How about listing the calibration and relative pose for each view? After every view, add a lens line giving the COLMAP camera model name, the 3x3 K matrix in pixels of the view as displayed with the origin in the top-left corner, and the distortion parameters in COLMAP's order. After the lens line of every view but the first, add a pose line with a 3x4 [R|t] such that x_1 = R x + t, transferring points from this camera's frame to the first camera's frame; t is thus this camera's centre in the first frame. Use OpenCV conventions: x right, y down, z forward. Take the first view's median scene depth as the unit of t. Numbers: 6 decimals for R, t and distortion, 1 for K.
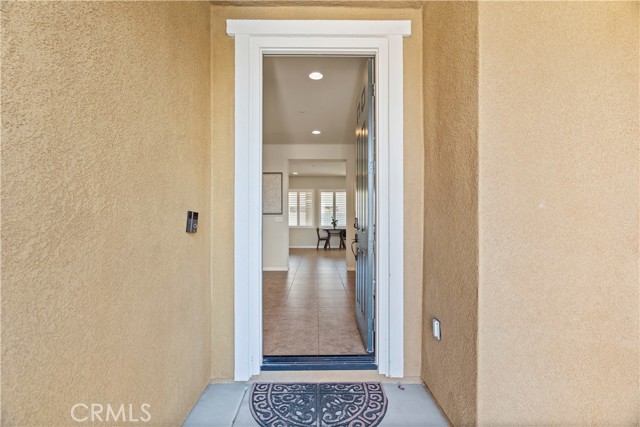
lens RADIAL K [[296.9, 0, 321.3], [0, 296.9, 214.6], [0, 0, 1]] dist [-0.005293, -0.000864]
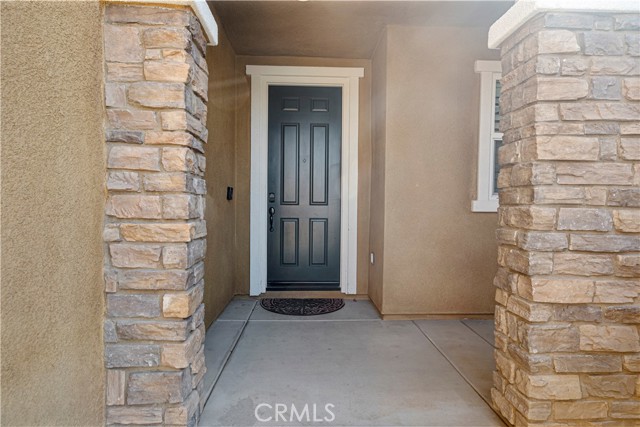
lens RADIAL K [[342.4, 0, 317.8], [0, 342.4, 213.2], [0, 0, 1]] dist [-0.001480, 0.002600]
pose [[0.999883, 0.010427, 0.011205, 0.044242], [-0.010812, 0.999335, 0.034833, 0.052772], [-0.010835, -0.034950, 0.999330, -0.808608]]
